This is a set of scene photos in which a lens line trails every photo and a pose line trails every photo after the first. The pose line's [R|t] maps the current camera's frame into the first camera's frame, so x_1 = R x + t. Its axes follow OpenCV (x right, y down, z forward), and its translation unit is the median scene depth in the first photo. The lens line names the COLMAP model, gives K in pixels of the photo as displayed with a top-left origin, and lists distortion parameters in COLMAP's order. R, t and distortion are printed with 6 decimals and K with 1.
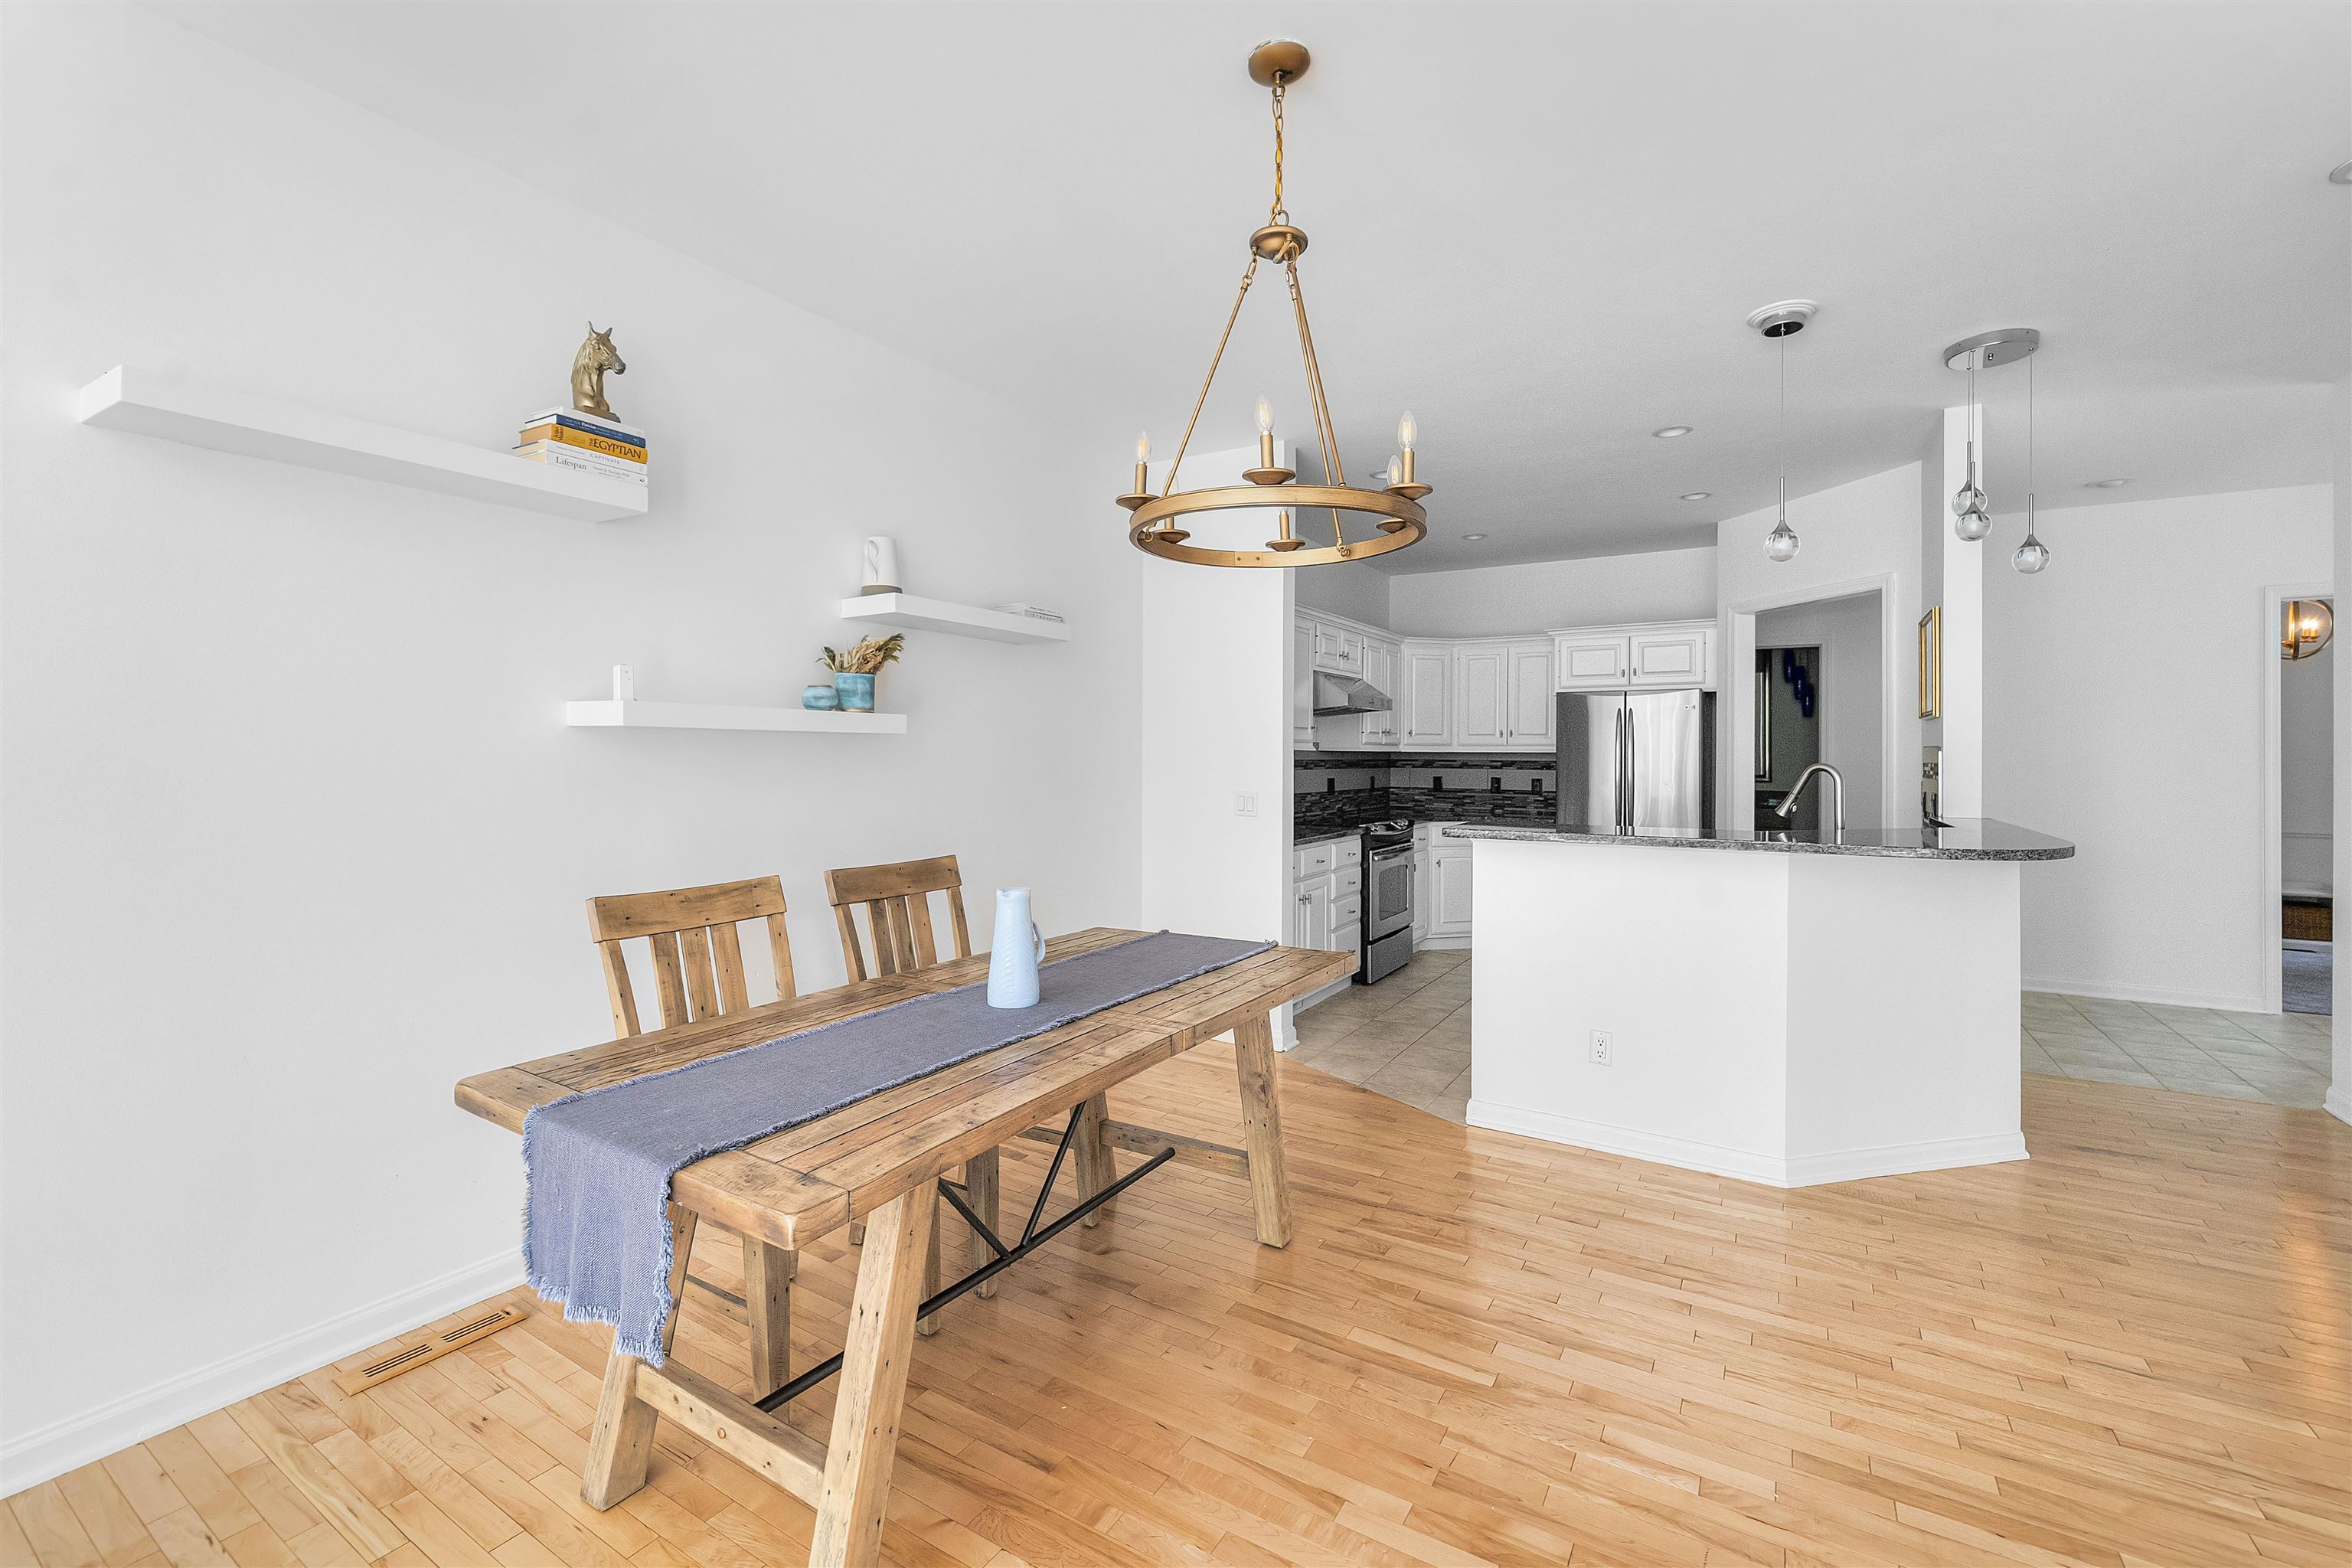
lens RADIAL K [[976.8, 0, 1179.4], [0, 976.8, 759.3], [0, 0, 1]] dist [-0.000220, -0.000505]
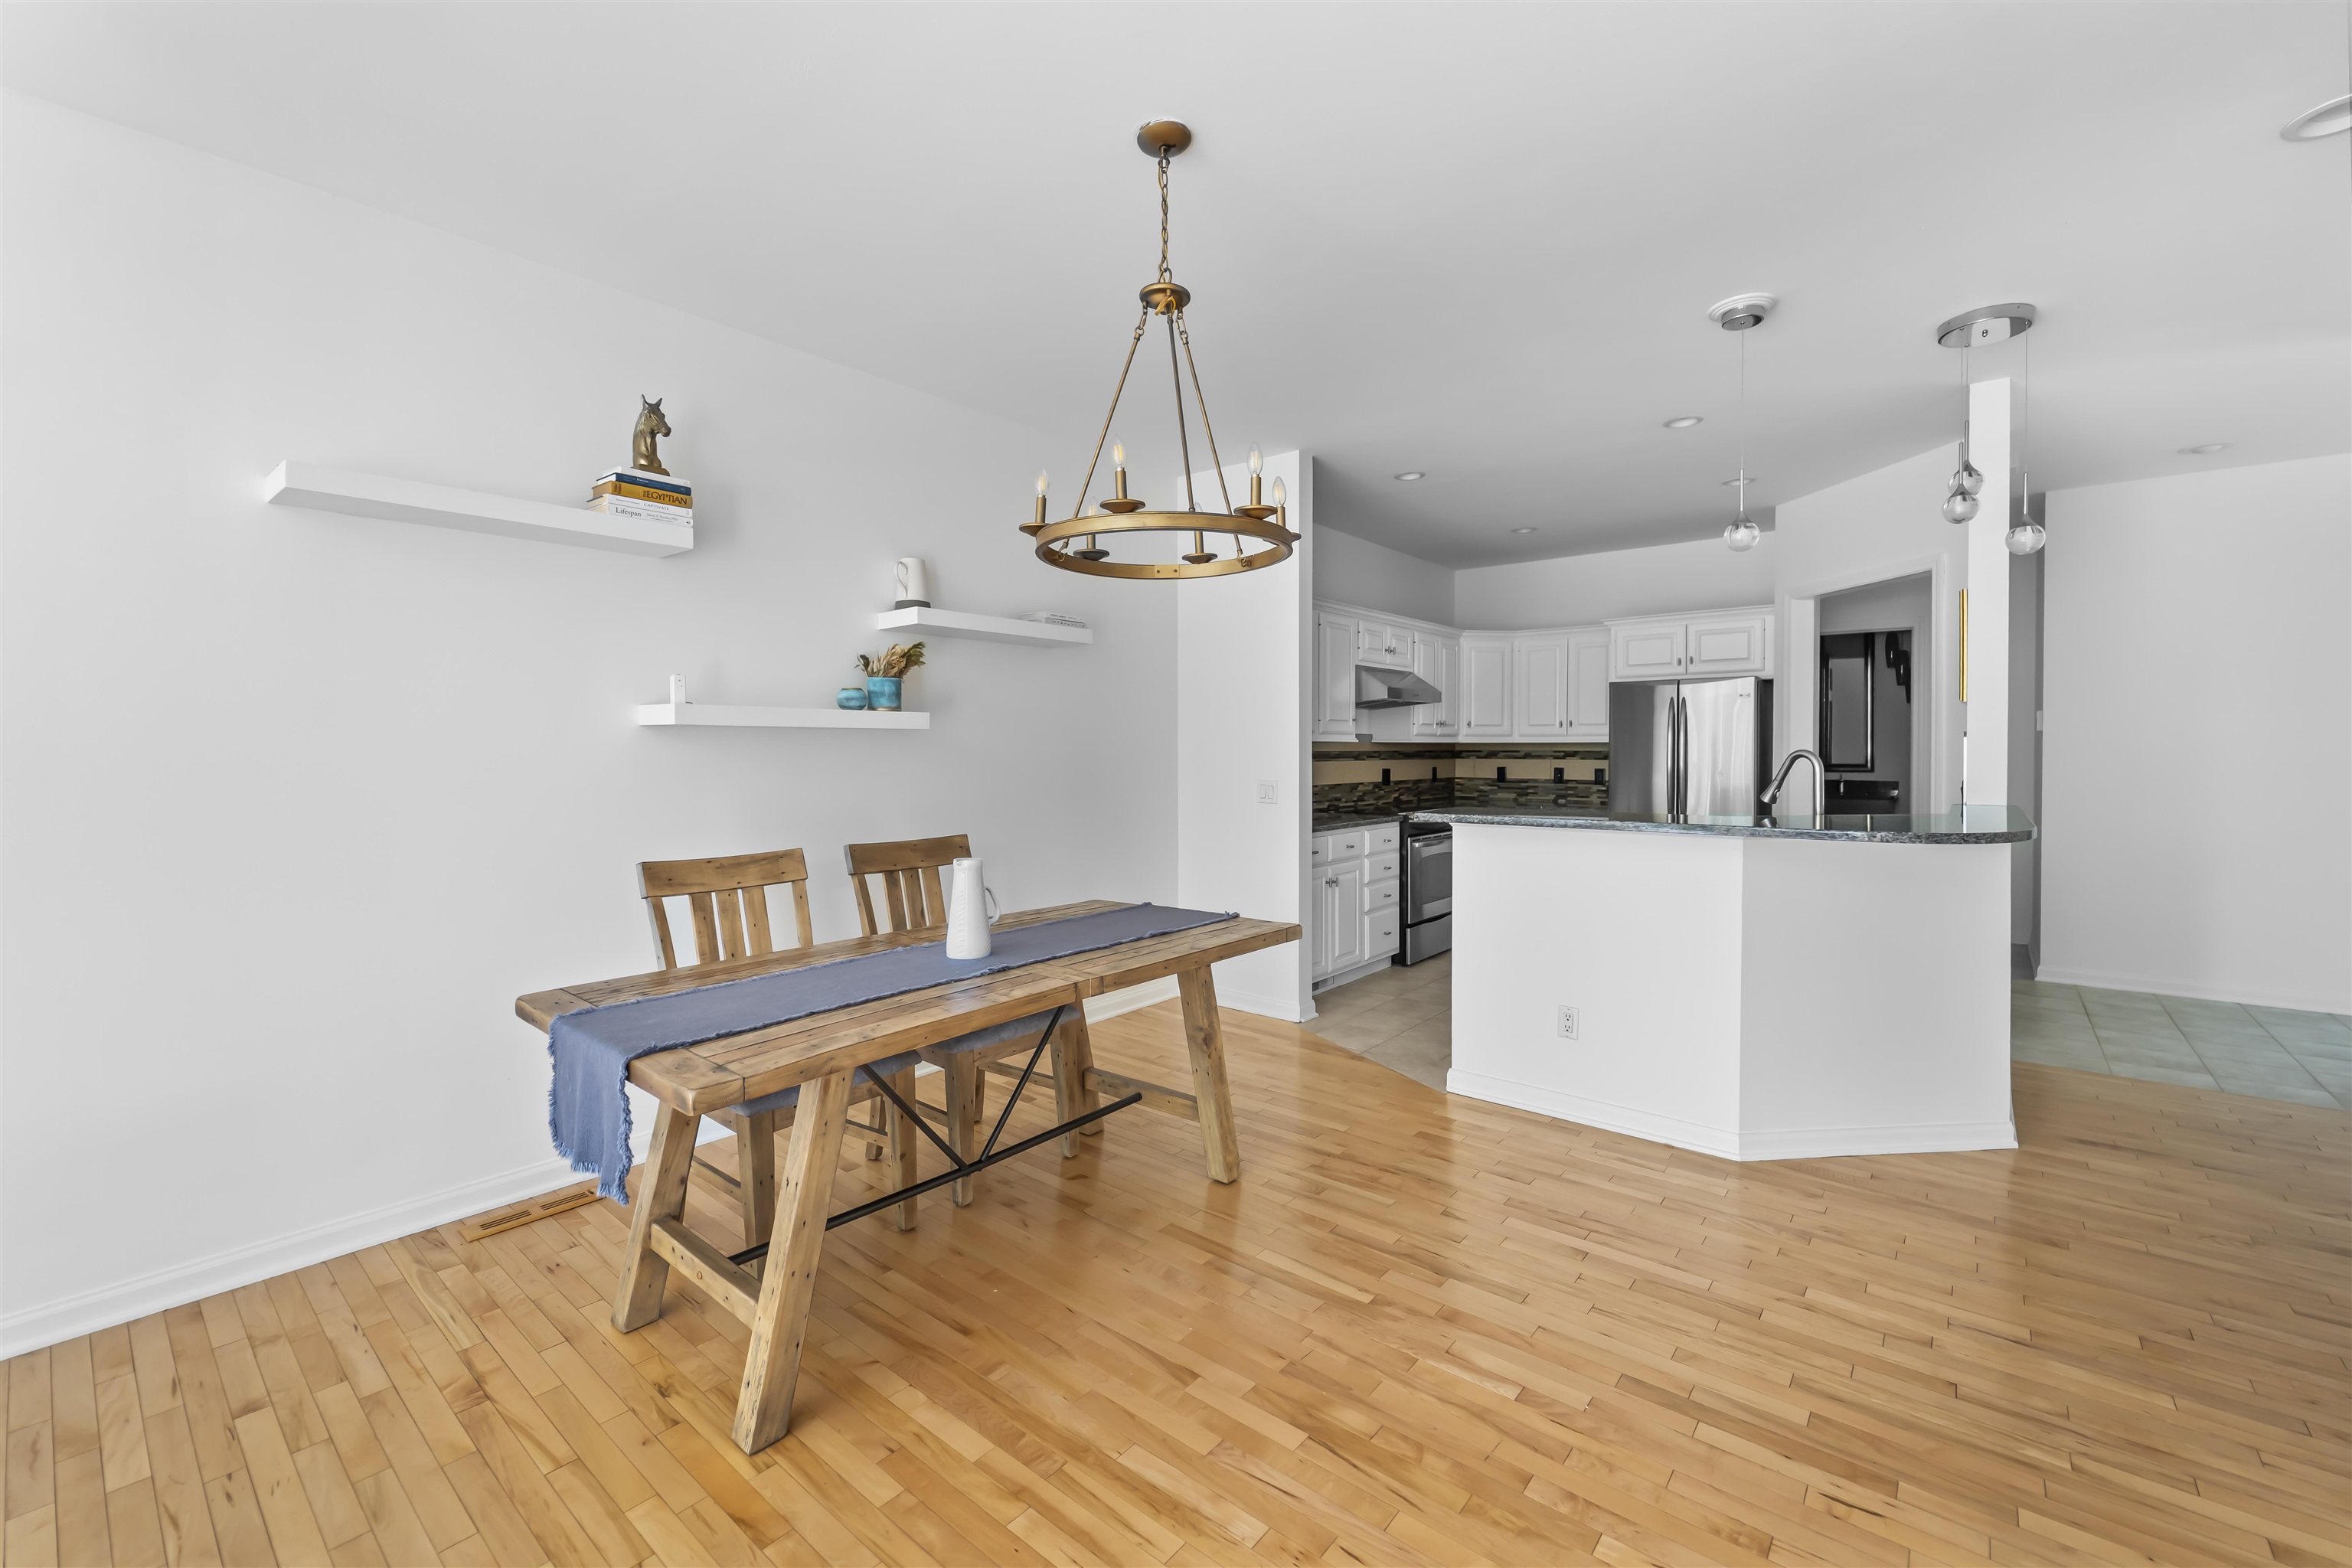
lens RADIAL K [[950.8, 0, 1174.8], [0, 950.8, 767.9], [0, 0, 1]] dist [-0.000237, 0.000102]
pose [[0.989733, -0.004023, -0.142871, 0.223469], [0.006181, 0.999873, 0.014666, 0.006582], [0.142794, -0.015398, 0.989633, -0.092225]]
